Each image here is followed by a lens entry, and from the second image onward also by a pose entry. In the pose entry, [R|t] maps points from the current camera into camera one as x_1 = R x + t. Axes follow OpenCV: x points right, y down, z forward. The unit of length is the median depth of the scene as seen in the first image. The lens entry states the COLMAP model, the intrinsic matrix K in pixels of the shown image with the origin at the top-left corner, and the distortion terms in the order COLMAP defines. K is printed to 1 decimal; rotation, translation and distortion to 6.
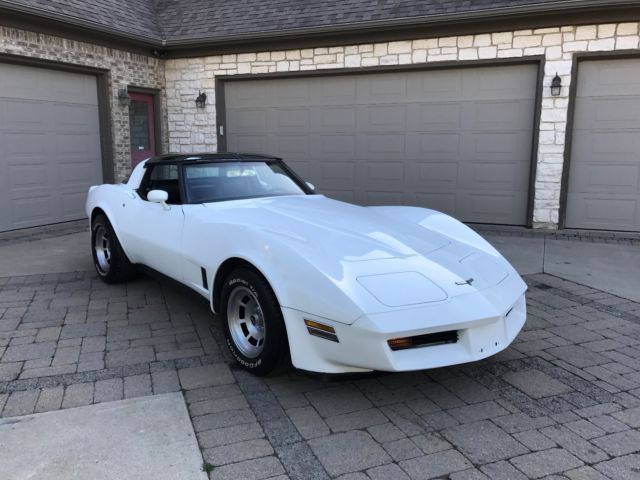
lens RADIAL K [[527.4, 0, 318.4], [0, 527.4, 240.0], [0, 0, 1]] dist [0.017275, -0.014852]
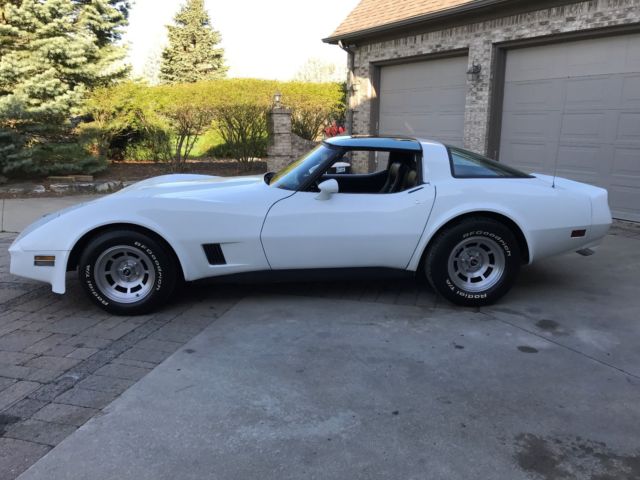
lens RADIAL K [[527.4, 0, 321.8], [0, 527.4, 241.9], [0, 0, 1]] dist [0.017275, -0.014852]
pose [[-0.593880, 0.180867, -0.783961, 0.383891], [-0.147419, 0.933445, 0.327030, -0.175937], [0.790933, 0.309788, -0.527690, 0.923738]]
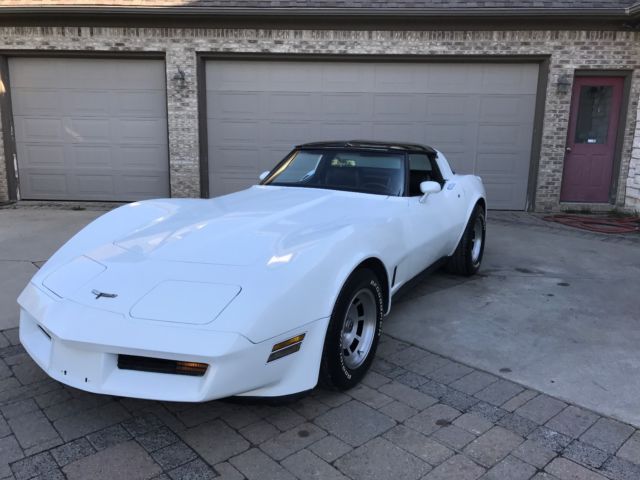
lens RADIAL K [[527.4, 0, 317.4], [0, 527.4, 238.4], [0, 0, 1]] dist [0.017275, -0.014852]
pose [[0.351570, 0.190102, -0.916657, 0.424167], [-0.184250, 0.974064, 0.131341, -0.065520], [0.917851, 0.122719, 0.377478, 0.368366]]
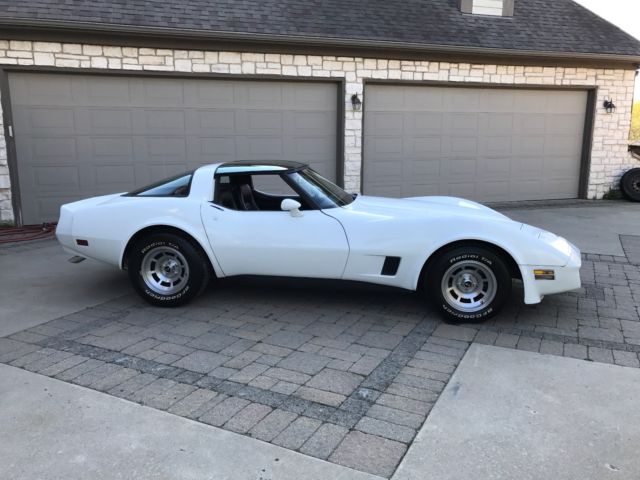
lens RADIAL K [[527.4, 0, 317.9], [0, 527.4, 240.5], [0, 0, 1]] dist [0.017275, -0.014852]
pose [[0.734702, -0.128464, 0.666116, -0.519902], [0.123231, 0.990843, 0.055170, -0.033202], [-0.667104, 0.041553, 0.743805, 0.096687]]
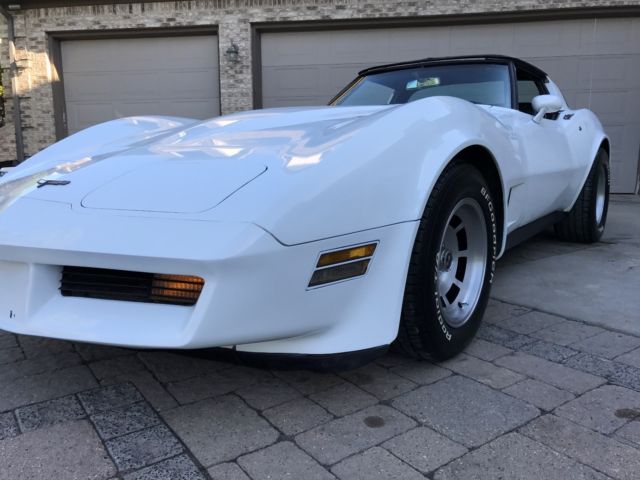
lens RADIAL K [[527.4, 0, 317.1], [0, 527.4, 238.5], [0, 0, 1]] dist [0.017275, -0.014852]
pose [[0.237775, 0.155623, -0.958772, 0.315079], [-0.169835, 0.978537, 0.116713, 0.010249], [0.956357, 0.135082, 0.259101, 0.419348]]
